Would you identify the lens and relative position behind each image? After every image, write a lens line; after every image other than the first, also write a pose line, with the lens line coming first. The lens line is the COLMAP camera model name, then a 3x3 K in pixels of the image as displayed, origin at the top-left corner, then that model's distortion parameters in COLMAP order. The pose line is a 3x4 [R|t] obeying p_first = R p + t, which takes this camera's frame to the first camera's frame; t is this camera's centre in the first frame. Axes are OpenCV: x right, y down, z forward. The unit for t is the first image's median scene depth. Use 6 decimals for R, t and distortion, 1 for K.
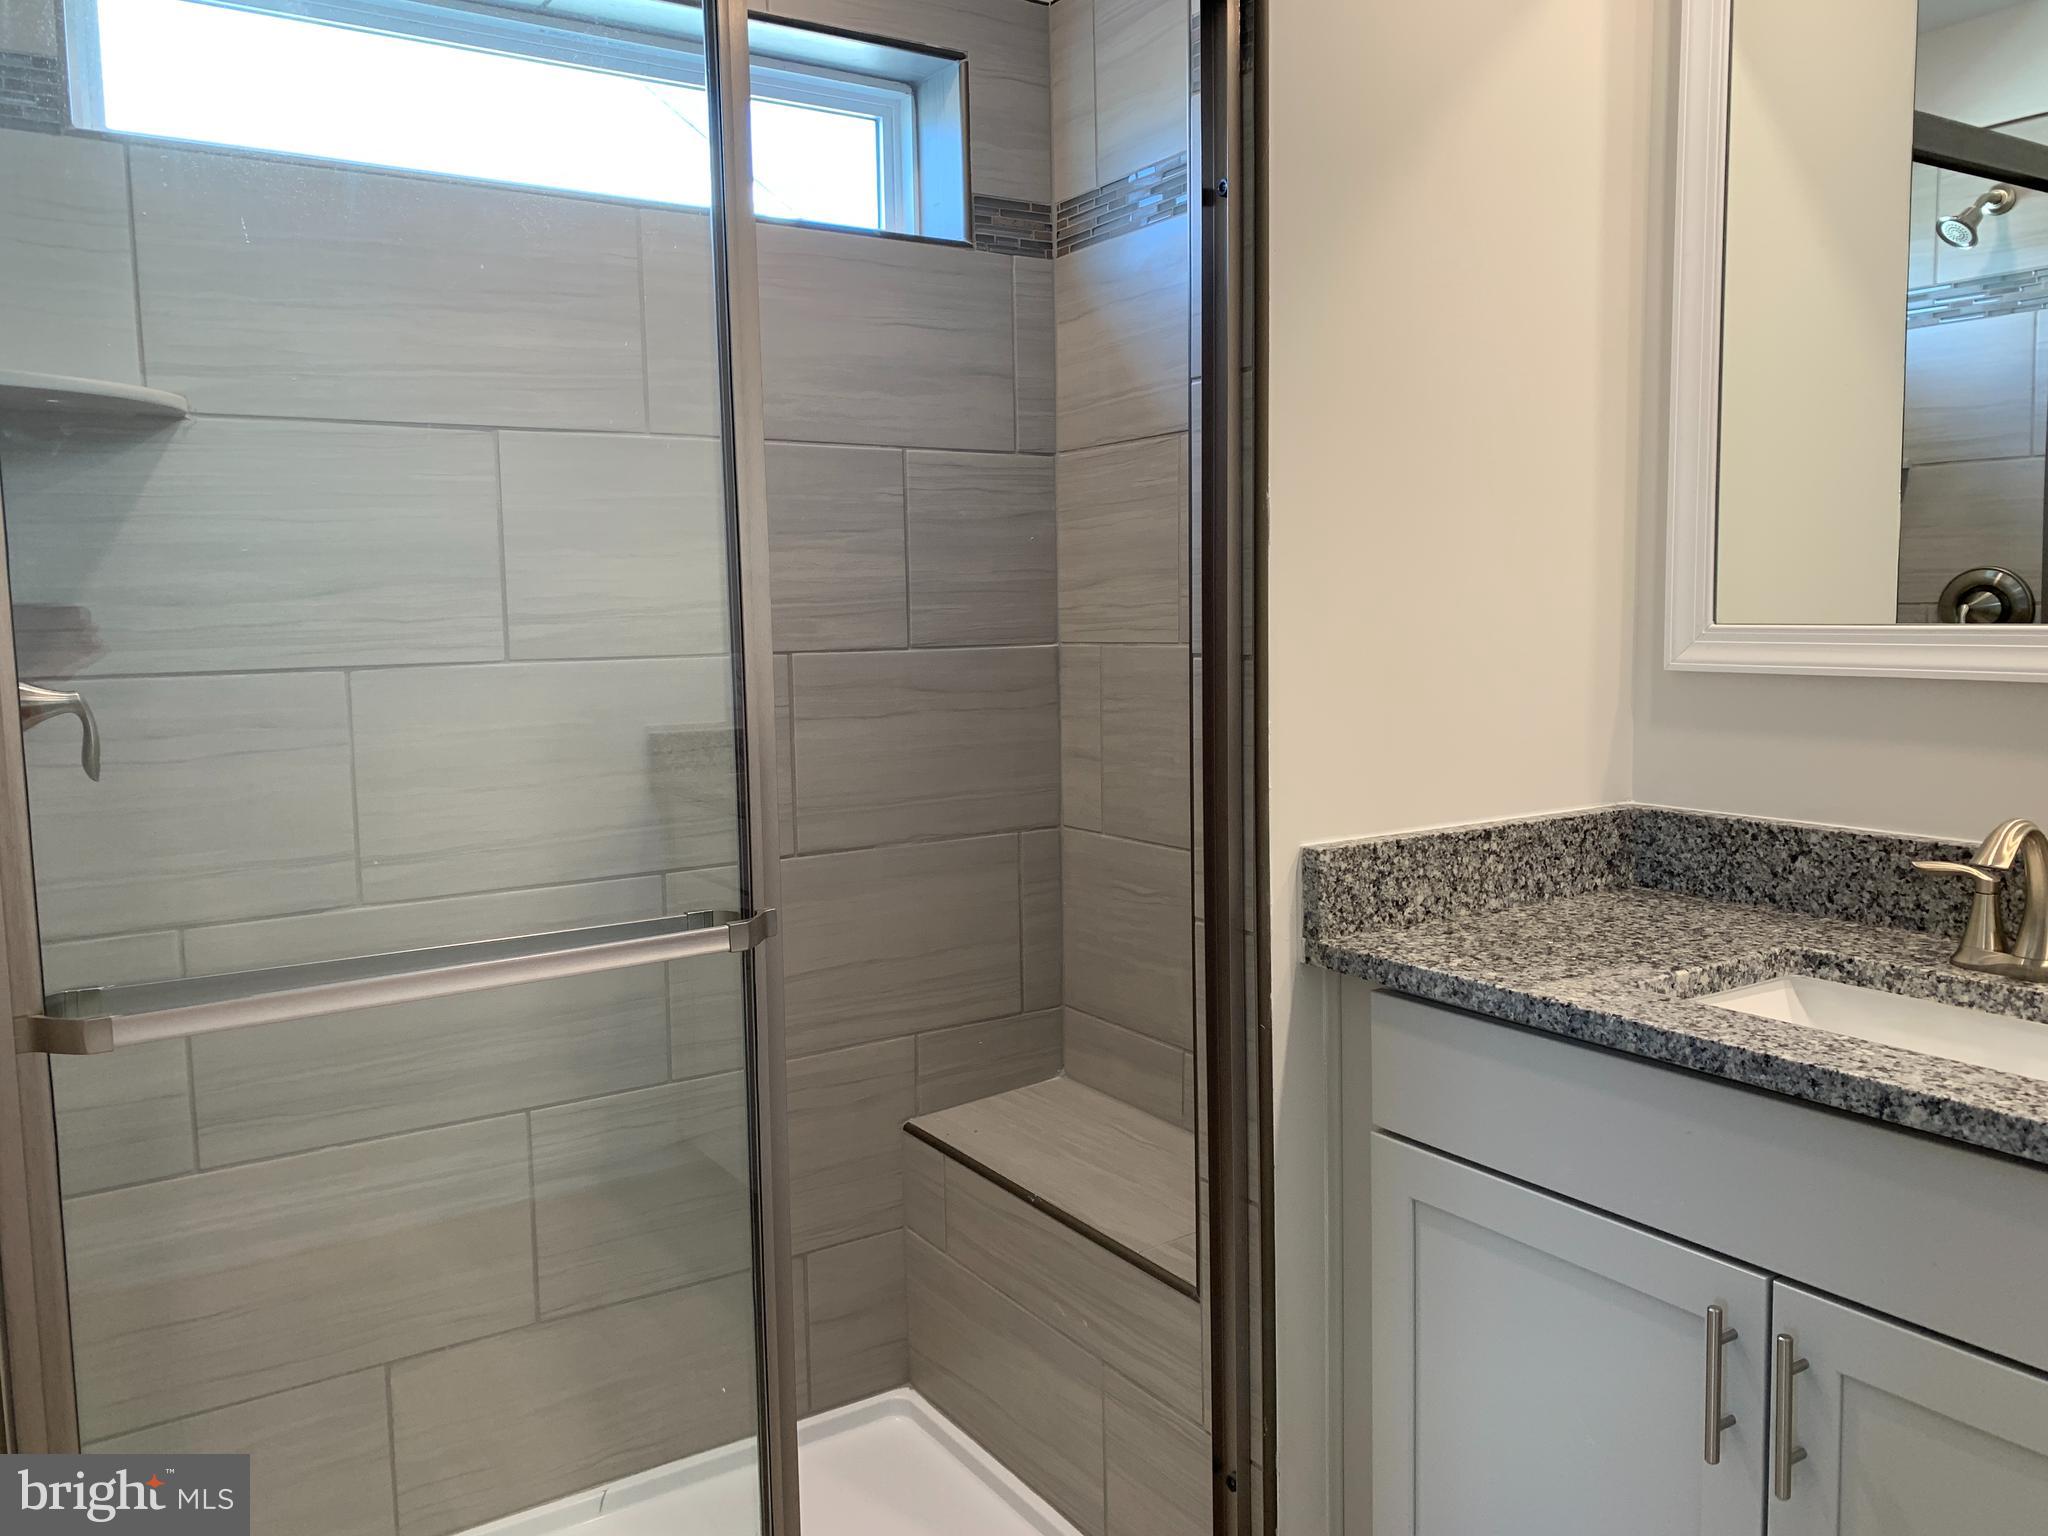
lens RADIAL K [[1587.4, 0, 973.0], [0, 1587.4, 759.5], [0, 0, 1]] dist [0.027534, -0.034176]
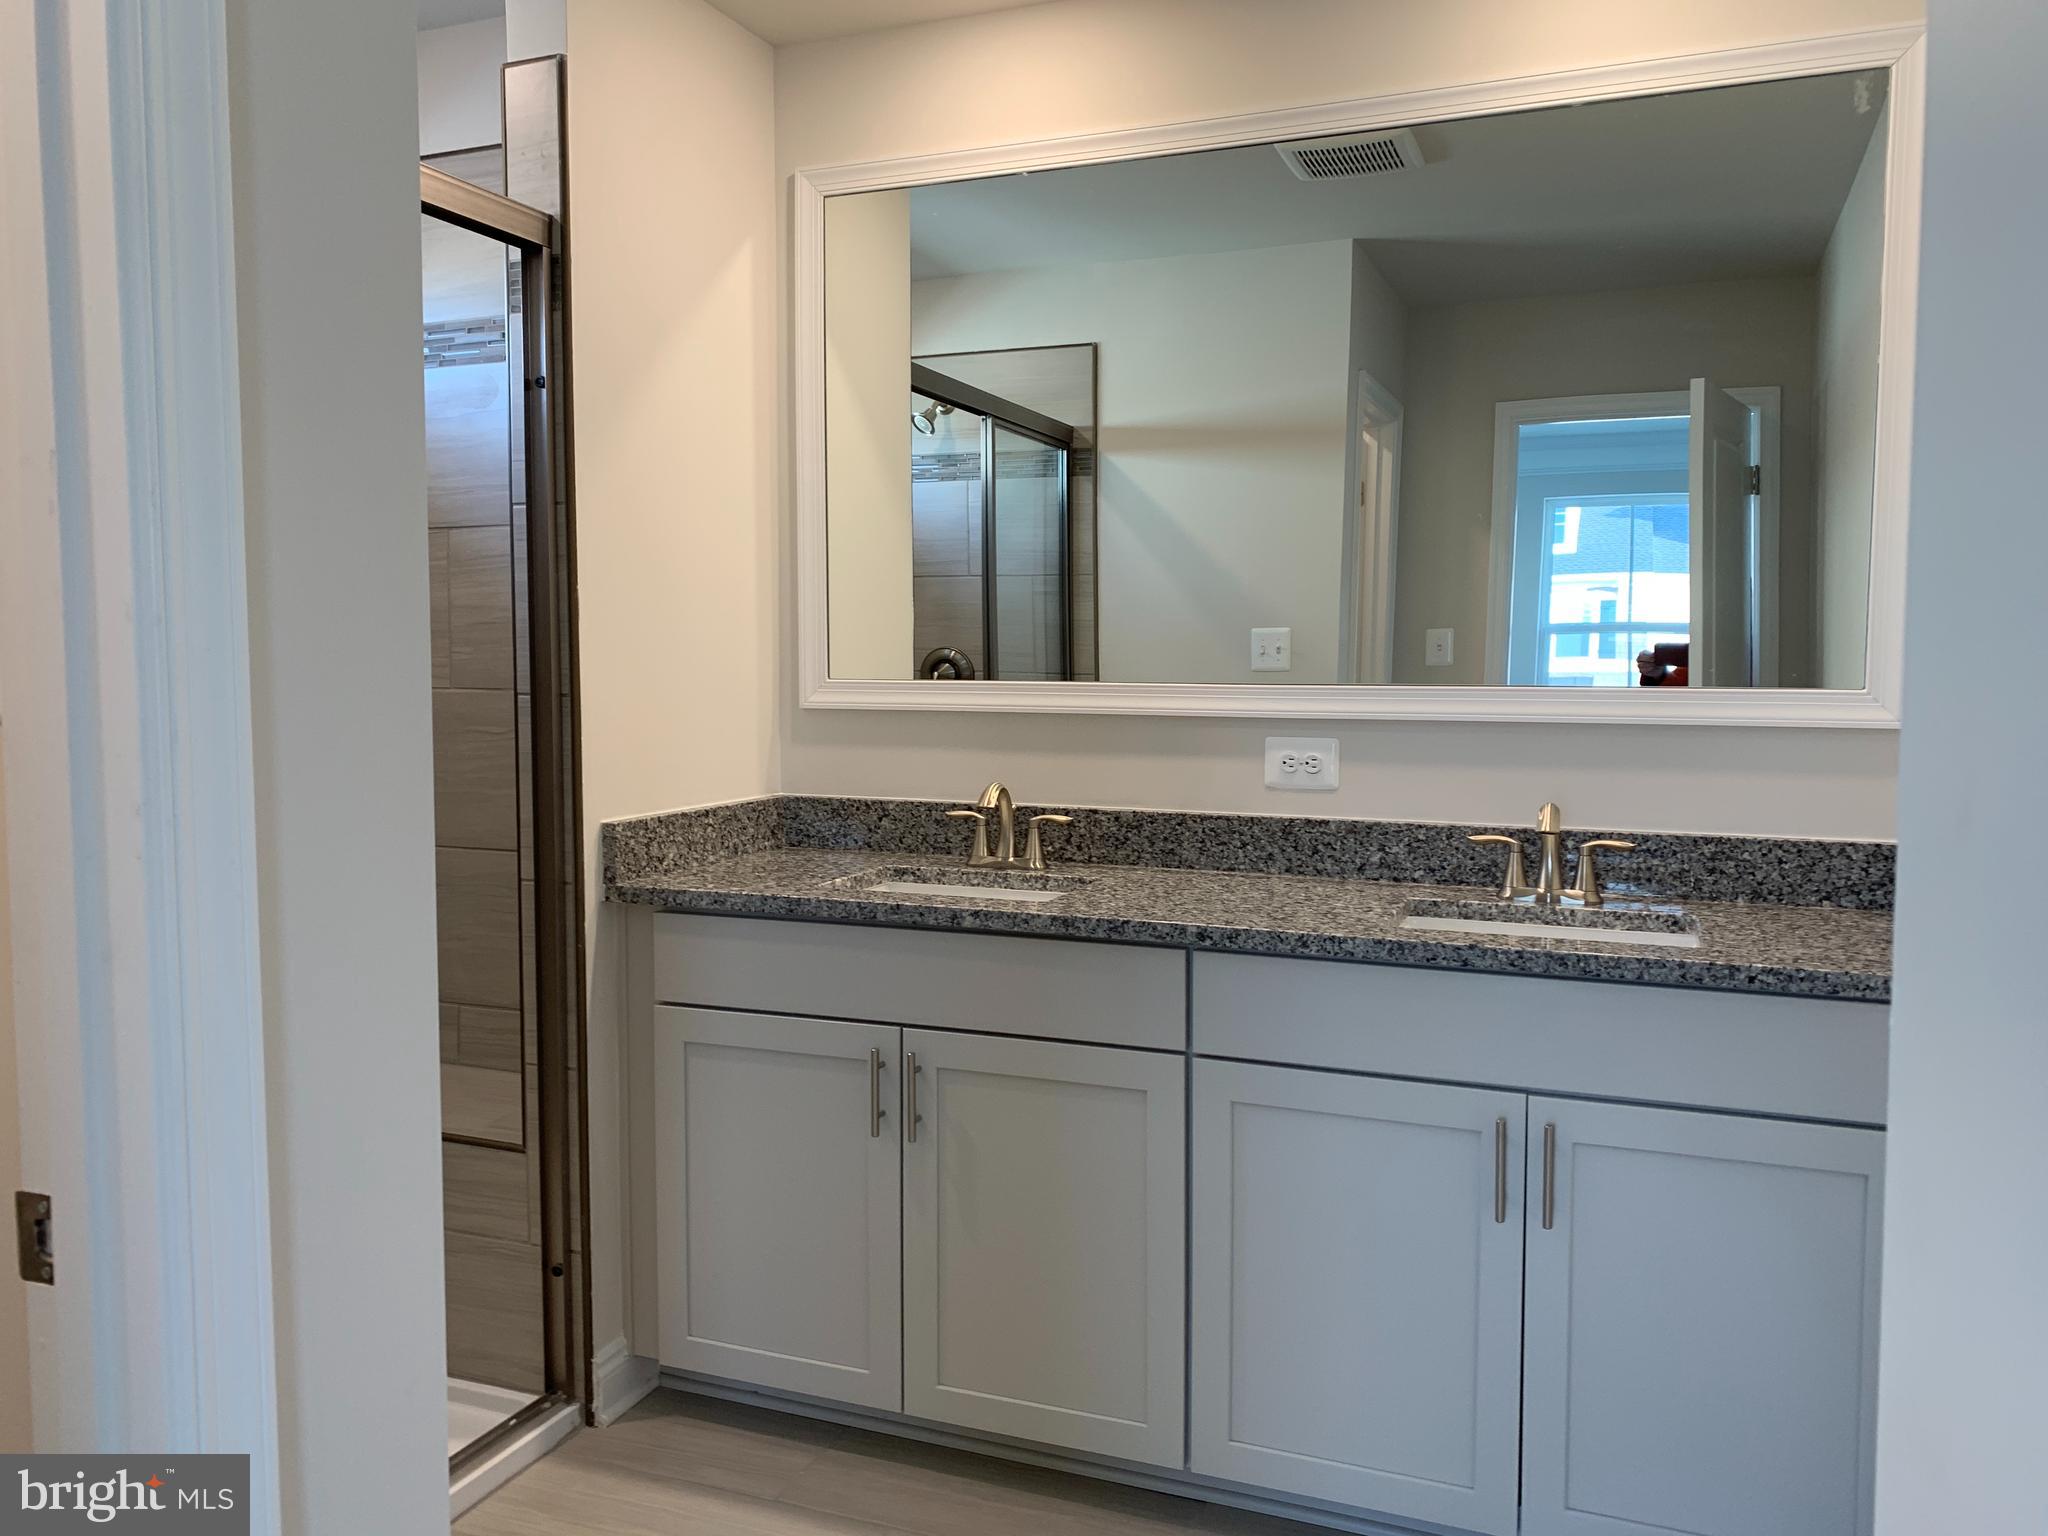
lens RADIAL K [[1587.4, 0, 1026.3], [0, 1587.4, 767.6], [0, 0, 1]] dist [0.027534, -0.034176]
pose [[0.803895, -0.018913, 0.594470, -0.359698], [0.039402, 0.998992, -0.021500, 0.050958], [-0.593464, 0.040707, 0.803830, -0.442109]]
